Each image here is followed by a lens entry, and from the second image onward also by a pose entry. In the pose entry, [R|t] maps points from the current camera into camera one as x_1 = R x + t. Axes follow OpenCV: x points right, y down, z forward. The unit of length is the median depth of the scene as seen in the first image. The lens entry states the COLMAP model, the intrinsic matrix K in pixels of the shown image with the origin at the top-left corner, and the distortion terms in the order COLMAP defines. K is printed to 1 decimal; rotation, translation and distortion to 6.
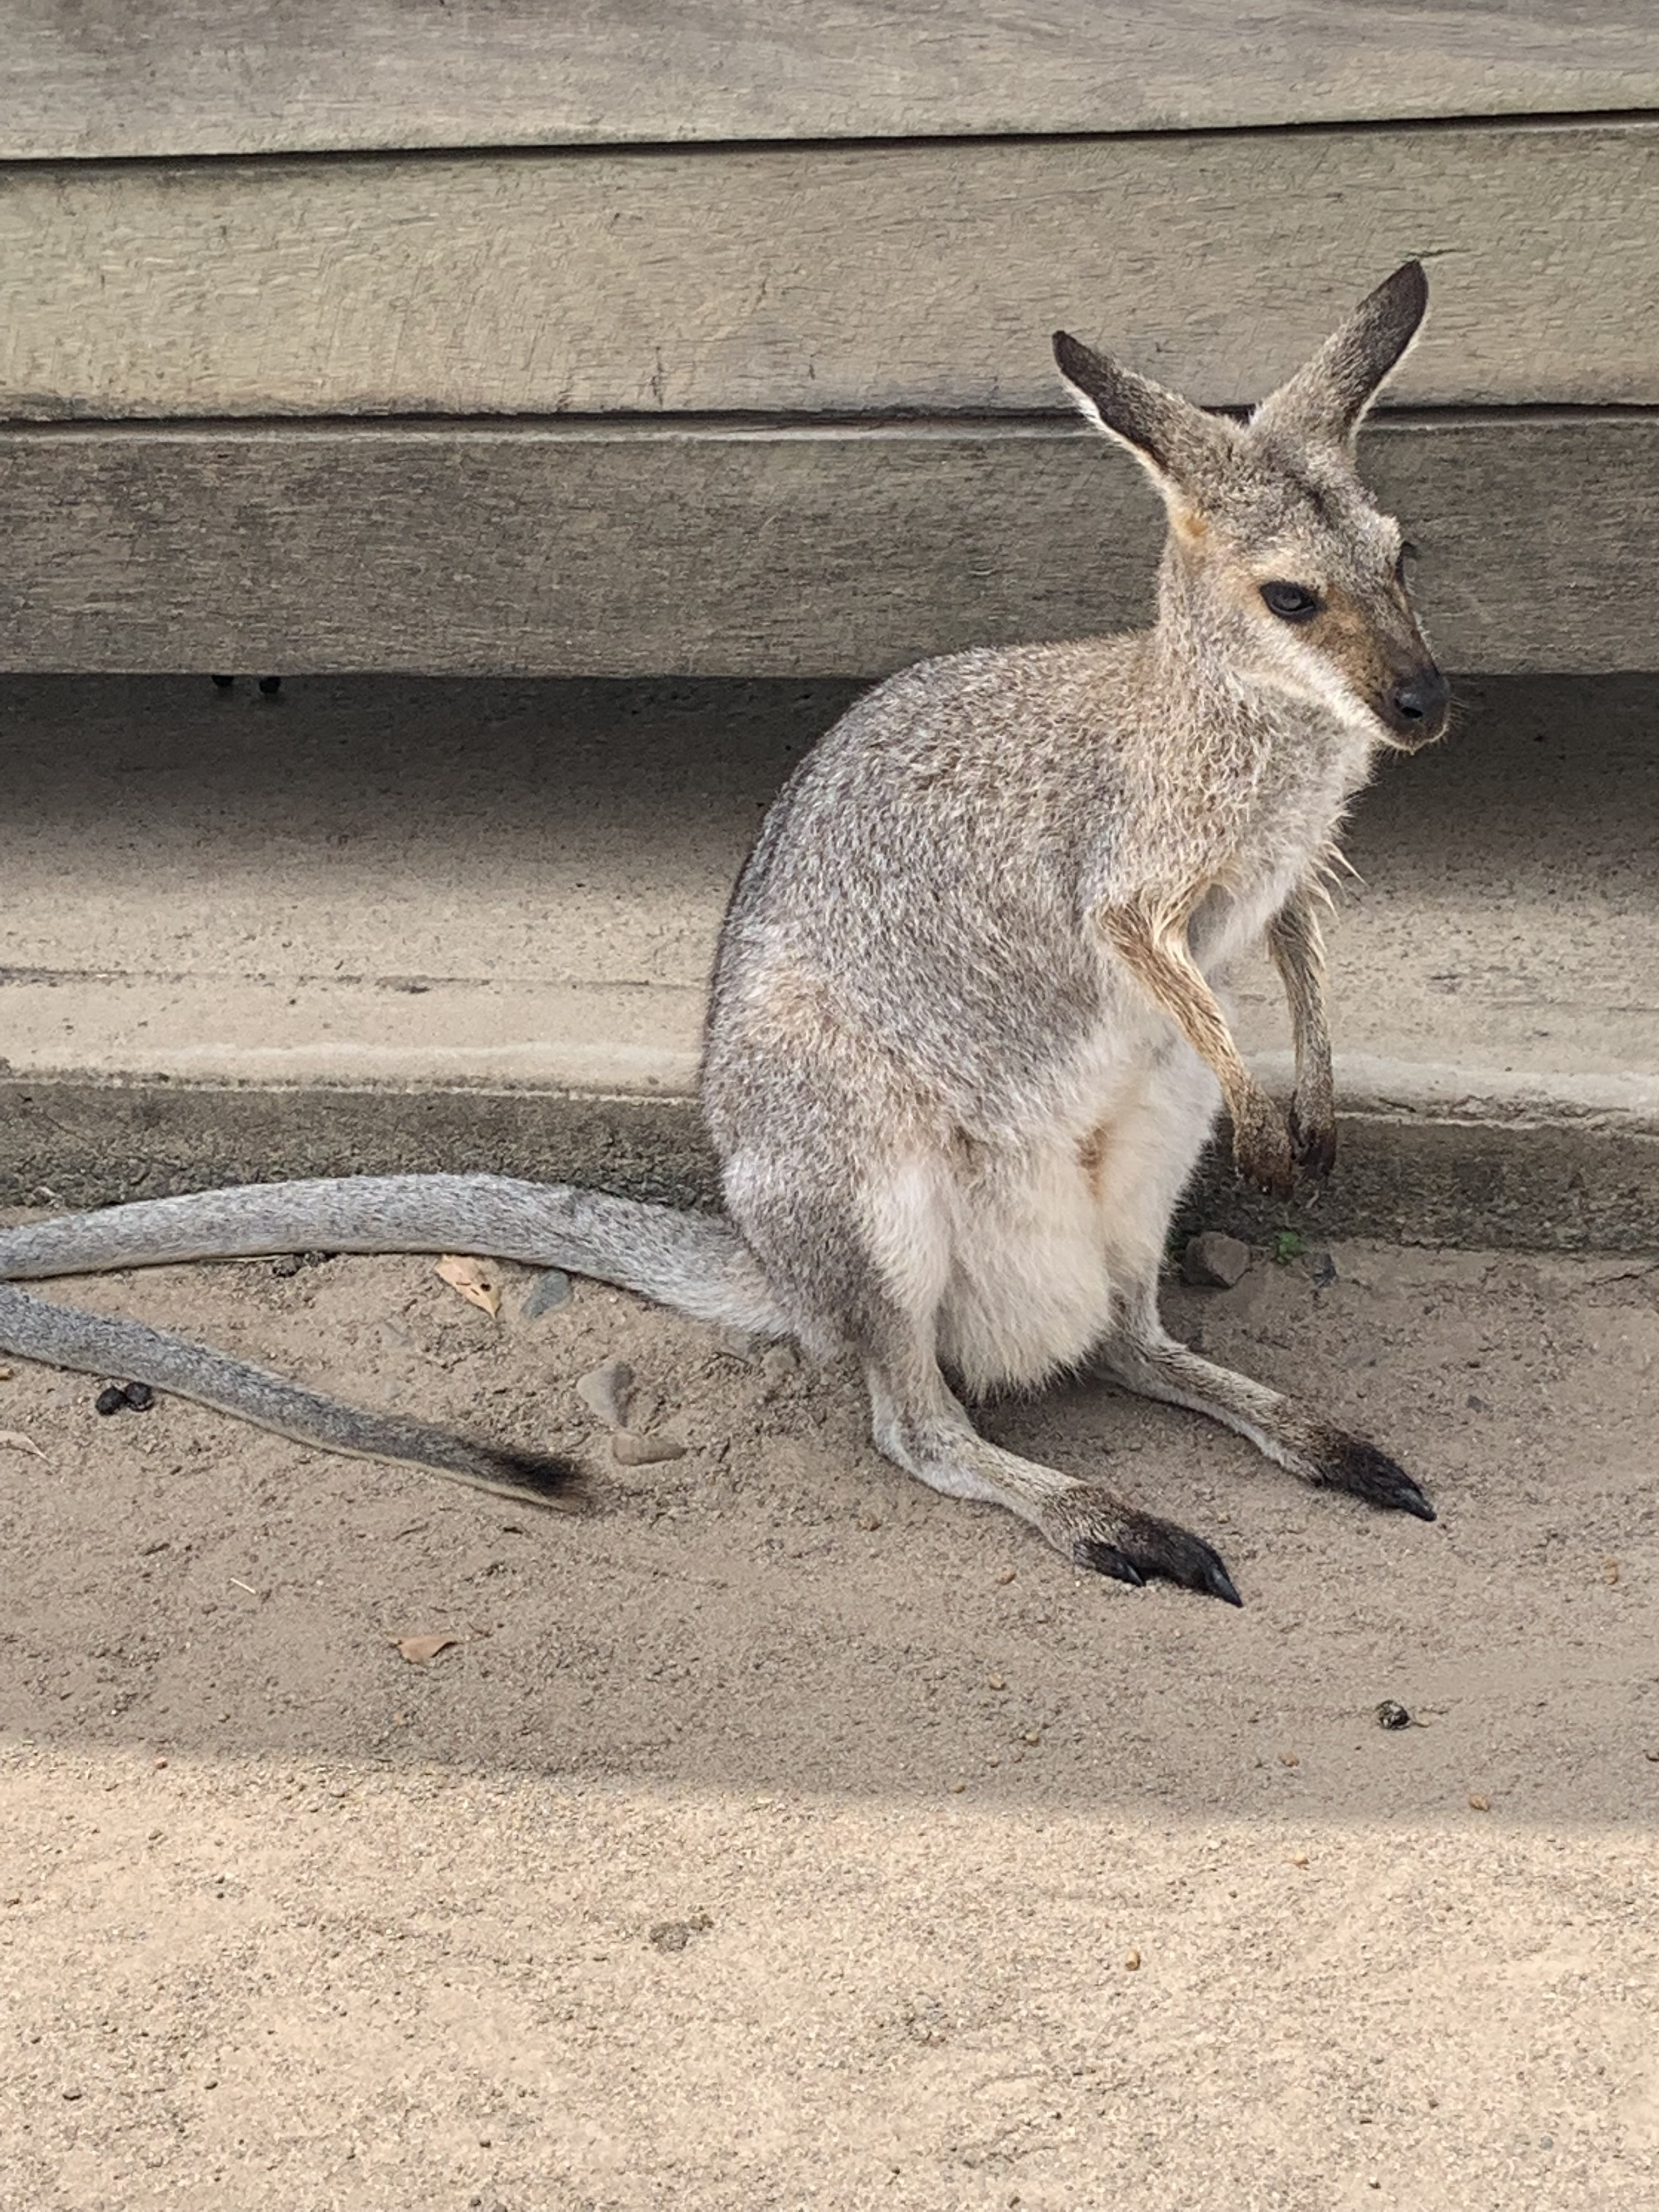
lens RADIAL K [[4564.3, 0, 829.5], [0, 4564.3, 1106.0], [0, 0, 1]] dist [0.283845, -1.472566]
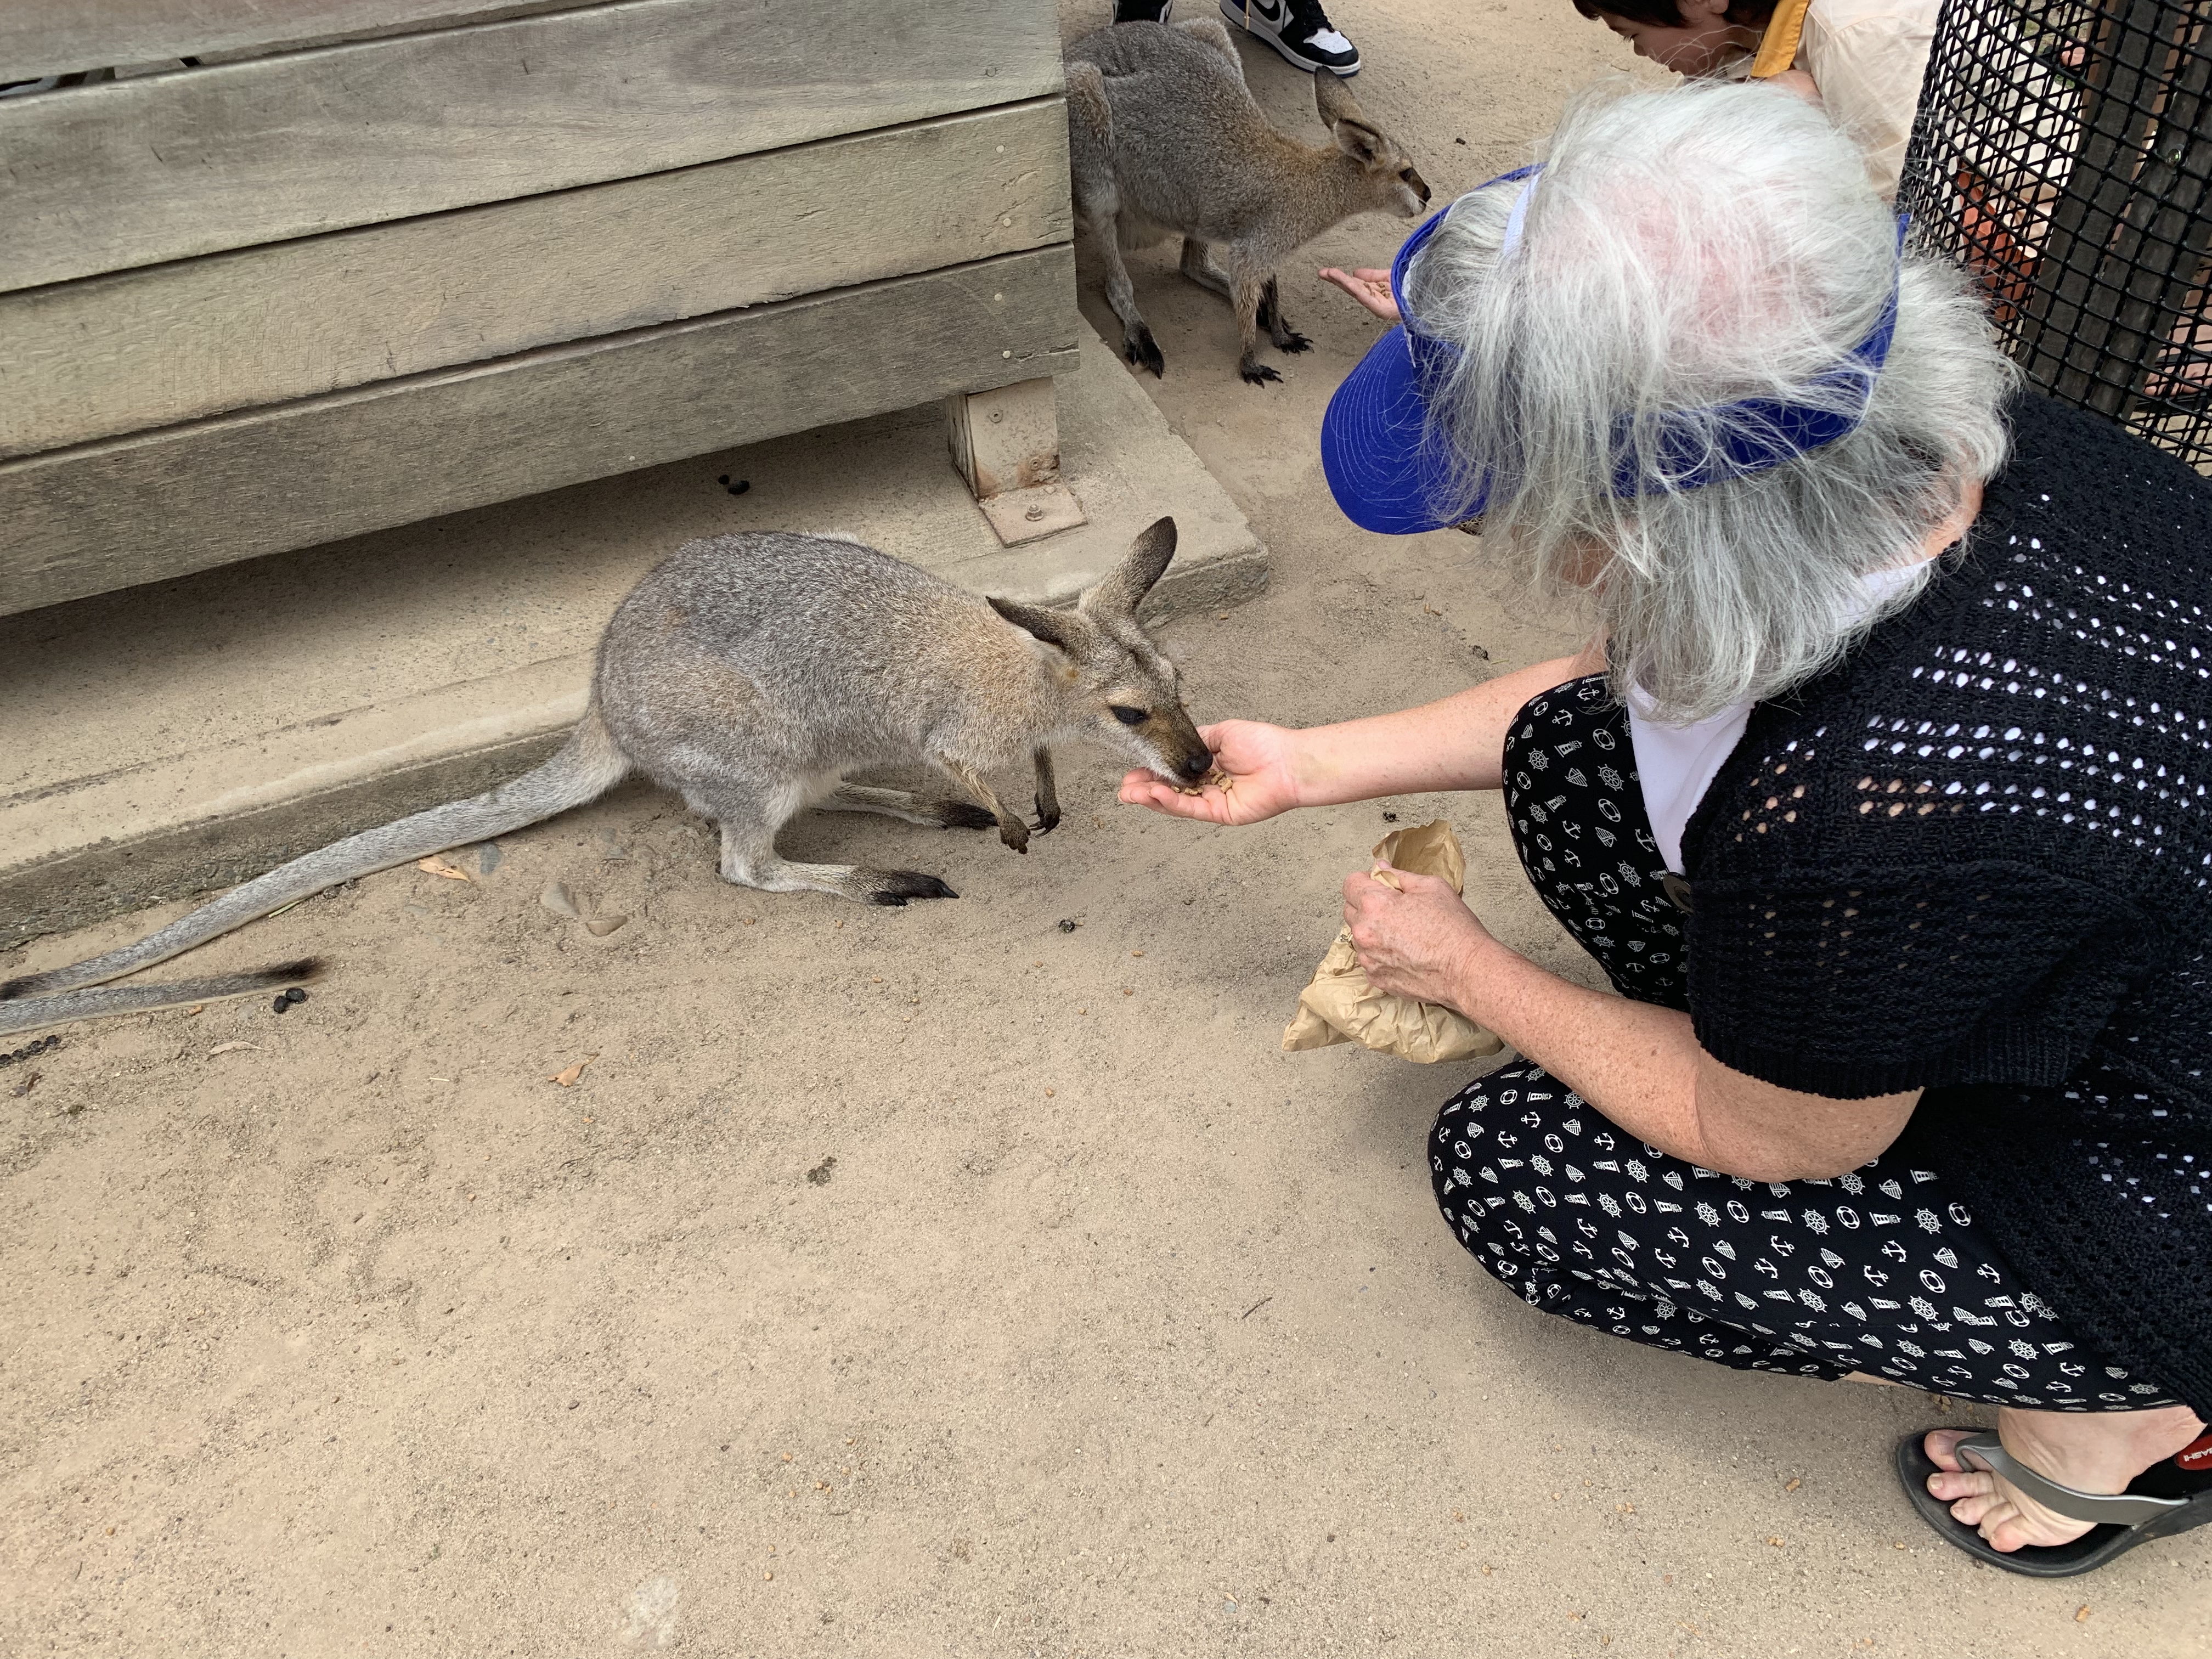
lens RADIAL K [[1714.5, 0, 1139.2], [0, 1714.5, 819.2], [0, 0, 1]] dist [0.013610, -0.002810]
pose [[0.814160, -0.340746, 0.470144, -0.177618], [0.244497, 0.935602, 0.254694, -0.092120], [-0.526654, -0.092413, 0.845041, 0.275217]]
